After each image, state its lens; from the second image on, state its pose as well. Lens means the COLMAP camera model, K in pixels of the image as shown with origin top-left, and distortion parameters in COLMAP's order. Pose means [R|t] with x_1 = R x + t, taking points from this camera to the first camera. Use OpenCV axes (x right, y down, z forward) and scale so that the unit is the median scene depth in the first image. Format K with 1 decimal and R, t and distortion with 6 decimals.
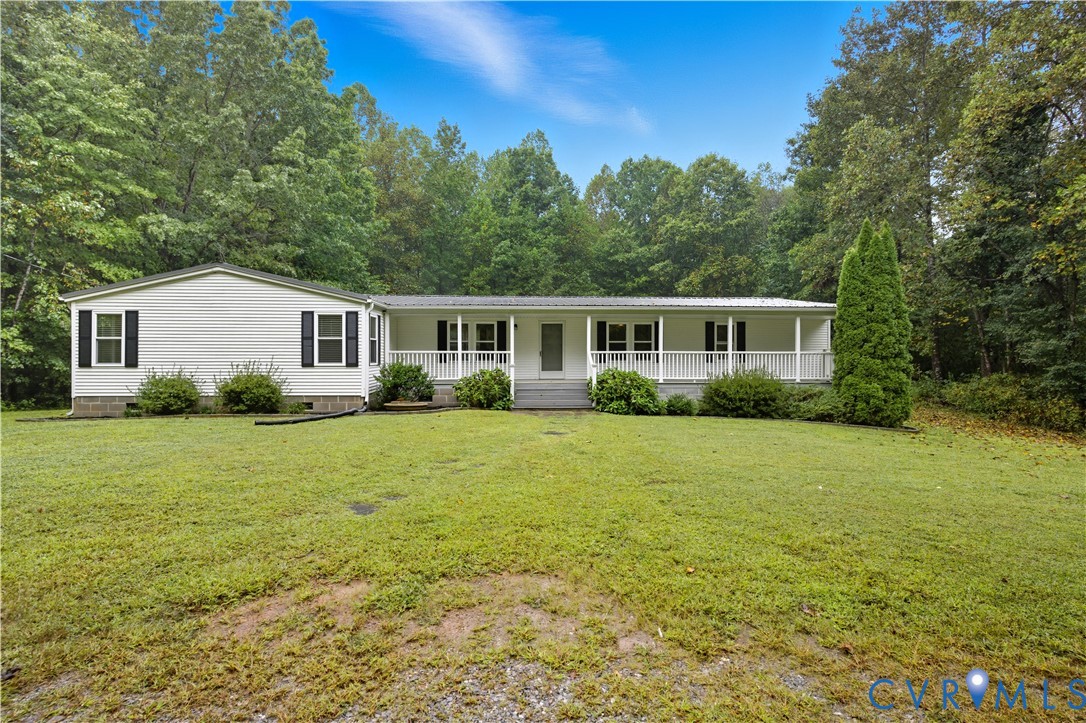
lens RADIAL K [[520.5, 0, 547.2], [0, 520.5, 353.5], [0, 0, 1]] dist [0.000955, 0.000461]
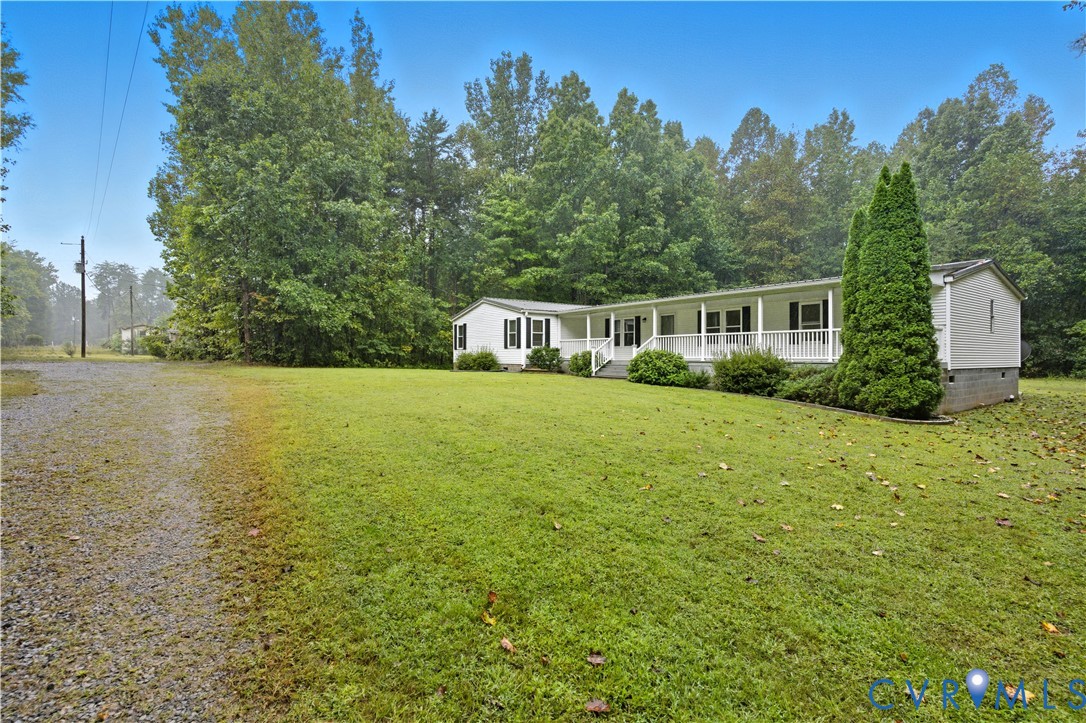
lens RADIAL K [[520.5, 0, 547.2], [0, 520.5, 353.5], [0, 0, 1]] dist [0.000955, 0.000461]
pose [[0.539019, 0.004322, -0.842283, 1.081050], [0.030749, 0.999219, 0.024806, 0.001256], [0.841732, -0.039270, 0.538465, 0.084287]]
